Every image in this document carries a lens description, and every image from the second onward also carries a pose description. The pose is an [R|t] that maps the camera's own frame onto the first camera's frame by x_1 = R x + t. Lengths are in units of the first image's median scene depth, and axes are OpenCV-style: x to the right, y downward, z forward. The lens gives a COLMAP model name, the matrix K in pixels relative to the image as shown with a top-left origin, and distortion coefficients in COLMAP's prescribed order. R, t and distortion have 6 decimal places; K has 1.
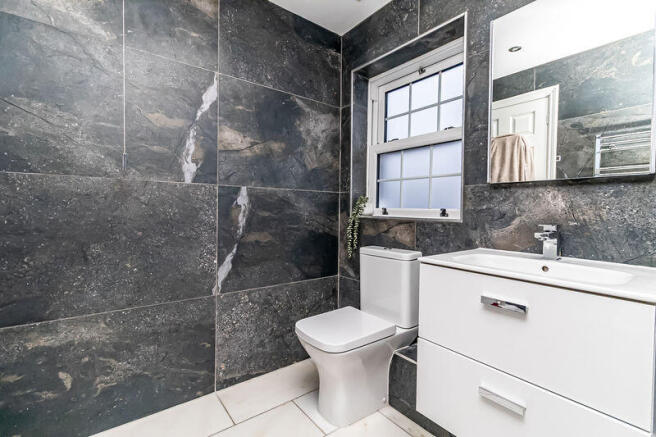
lens RADIAL K [[300.4, 0, 326.2], [0, 300.4, 216.3], [0, 0, 1]] dist [0.003617, -0.000607]
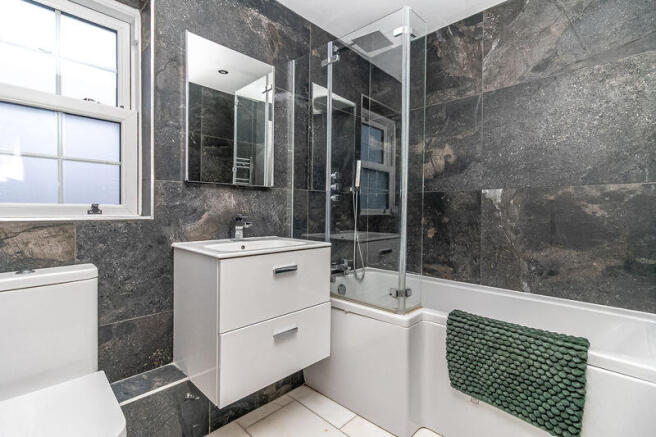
lens RADIAL K [[300.4, 0, 326.0], [0, 300.4, 215.8], [0, 0, 1]] dist [0.003617, -0.000607]
pose [[-0.151534, -0.036037, 0.987795, -0.559321], [0.016413, 0.999106, 0.038967, -0.018226], [-0.988316, 0.022118, -0.150807, 0.631924]]
